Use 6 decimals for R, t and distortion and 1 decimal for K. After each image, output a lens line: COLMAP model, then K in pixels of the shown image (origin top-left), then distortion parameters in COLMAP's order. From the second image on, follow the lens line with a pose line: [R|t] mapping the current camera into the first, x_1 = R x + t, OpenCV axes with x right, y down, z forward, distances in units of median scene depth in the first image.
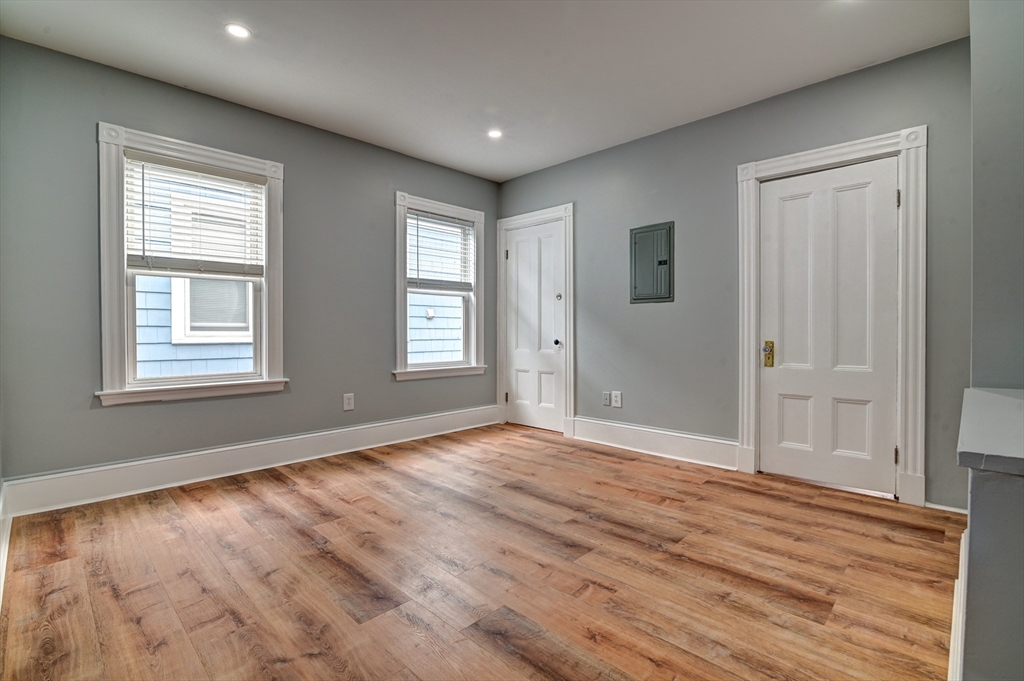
lens RADIAL K [[477.2, 0, 512.0], [0, 477.2, 340.5], [0, 0, 1]] dist [-0.019858, -0.000139]
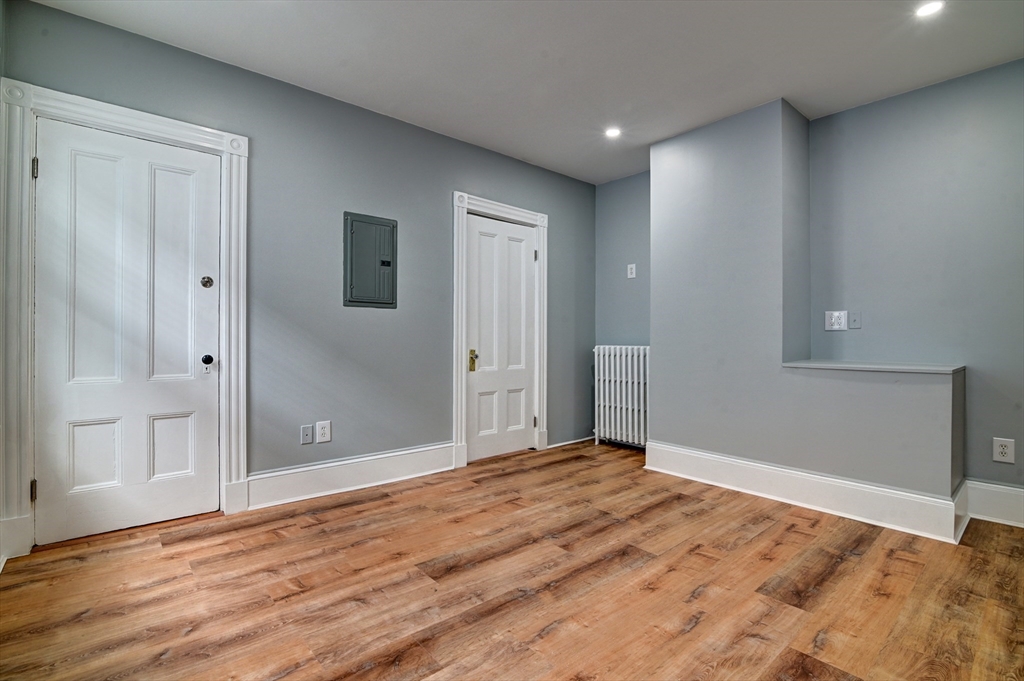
lens RADIAL K [[477.2, 0, 512.0], [0, 477.2, 340.5], [0, 0, 1]] dist [-0.019858, -0.000139]
pose [[0.068667, -0.000963, 0.997639, -0.669250], [0.016490, 0.999864, -0.000170, -0.019874], [-0.997503, 0.016463, 0.068674, 0.860168]]
